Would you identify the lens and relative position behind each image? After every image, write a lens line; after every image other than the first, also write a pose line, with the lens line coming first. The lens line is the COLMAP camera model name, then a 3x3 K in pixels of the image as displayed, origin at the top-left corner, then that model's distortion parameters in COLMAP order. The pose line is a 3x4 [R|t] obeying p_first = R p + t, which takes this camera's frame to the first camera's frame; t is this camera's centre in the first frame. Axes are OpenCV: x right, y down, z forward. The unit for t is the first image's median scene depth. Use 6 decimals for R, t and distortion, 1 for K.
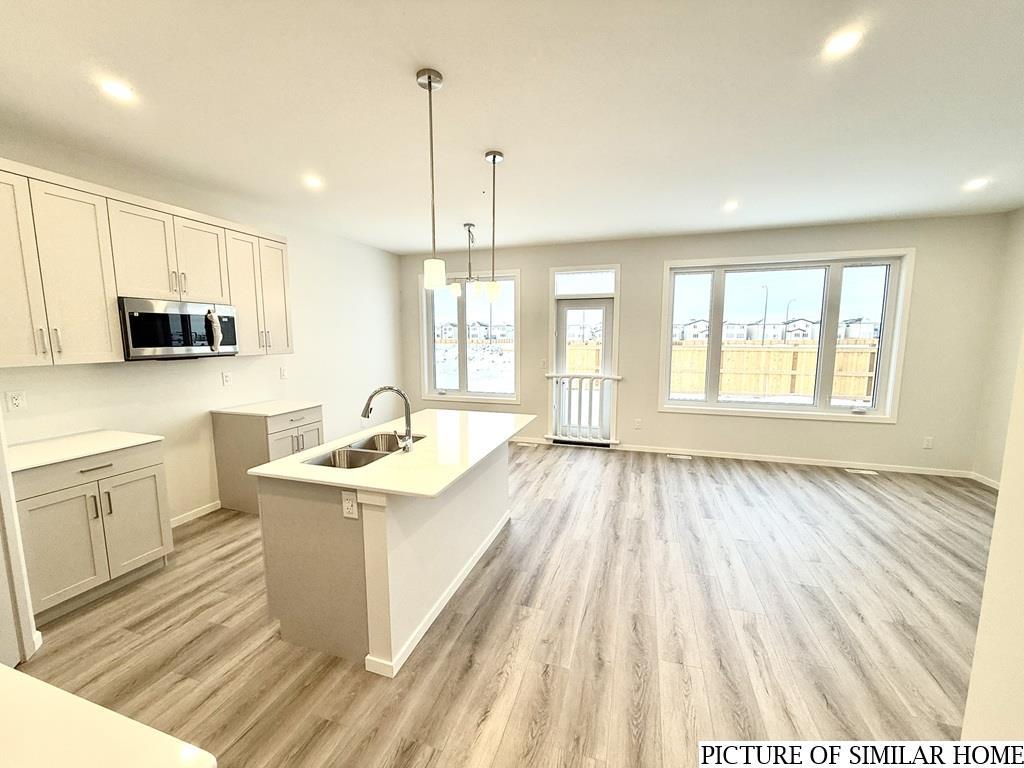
lens RADIAL K [[407.5, 0, 511.2], [0, 407.5, 383.7], [0, 0, 1]] dist [0.000030, 0.000305]
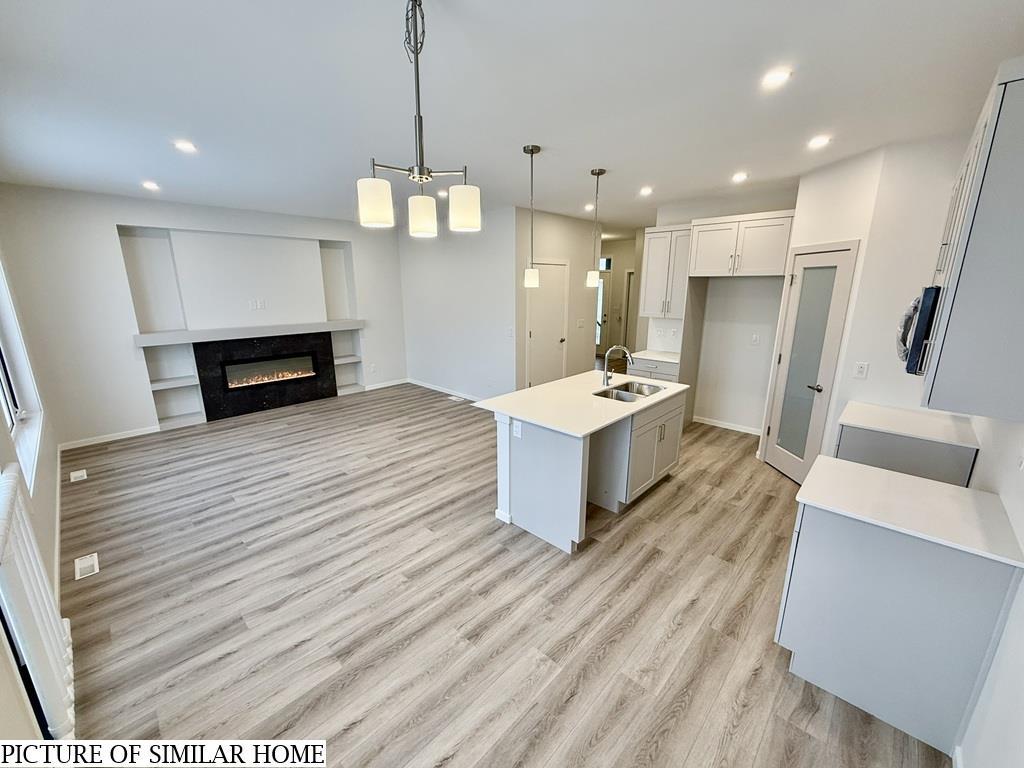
lens RADIAL K [[407.5, 0, 511.2], [0, 407.5, 383.7], [0, 0, 1]] dist [0.000030, 0.000305]
pose [[-0.900897, -0.101479, 0.422003, -0.329470], [0.053363, 0.939010, 0.339724, -0.227450], [-0.430740, 0.328576, -0.840536, 1.391373]]
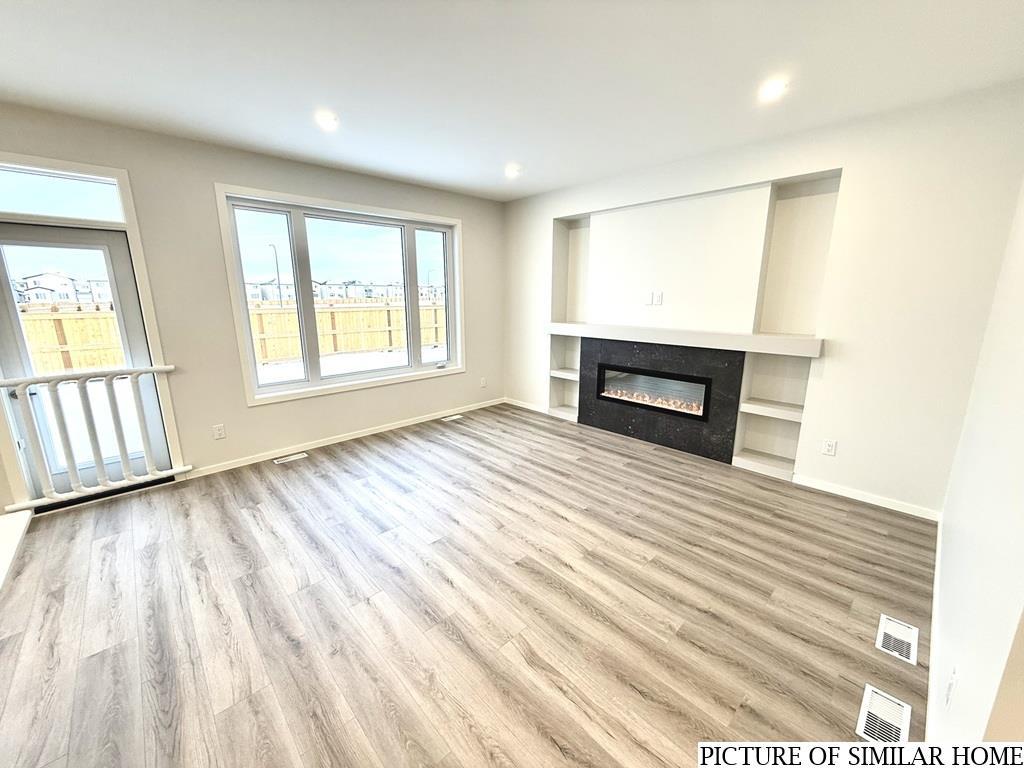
lens RADIAL K [[407.5, 0, 511.2], [0, 407.5, 383.7], [0, 0, 1]] dist [0.000030, 0.000305]
pose [[0.483921, -0.187481, 0.854793, -0.019550], [0.105030, 0.982164, 0.155956, -0.042774], [-0.868786, 0.014309, 0.494981, 0.320322]]
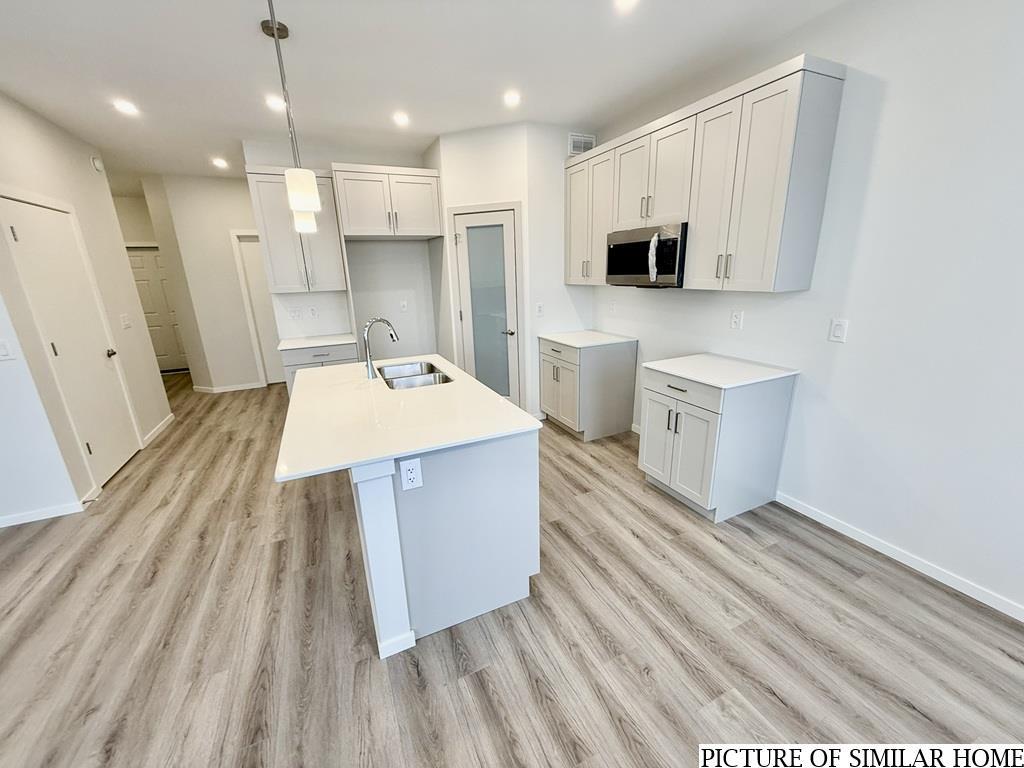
lens RADIAL K [[407.0, 0, 507.8], [0, 407.0, 383.4], [0, 0, 1]] dist [0.001949, 0.000235]
pose [[-0.739918, 0.204860, -0.640745, 0.107068], [-0.049142, 0.933496, 0.355206, -0.131616], [0.670900, 0.294310, -0.680643, 1.113710]]
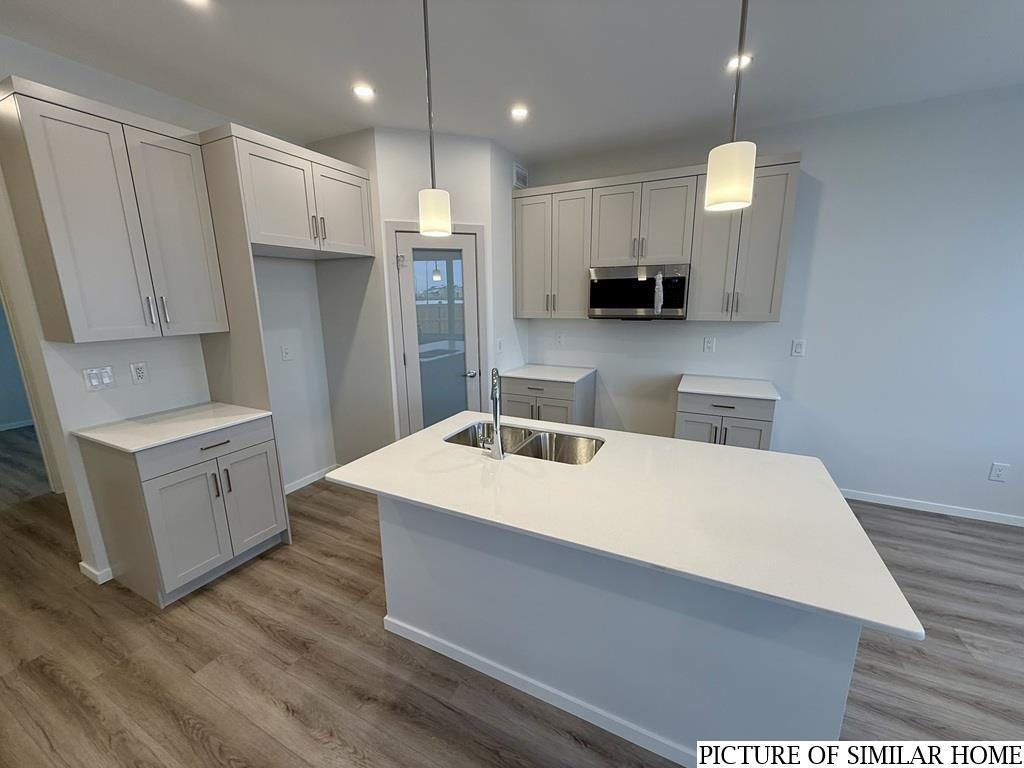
lens RADIAL K [[407.5, 0, 511.2], [0, 407.5, 383.7], [0, 0, 1]] dist [0.000030, 0.000305]
pose [[-0.155077, 0.207520, -0.965860, 0.246029], [-0.104830, 0.968711, 0.224964, -0.076825], [0.982325, 0.136138, -0.128471, 0.607776]]
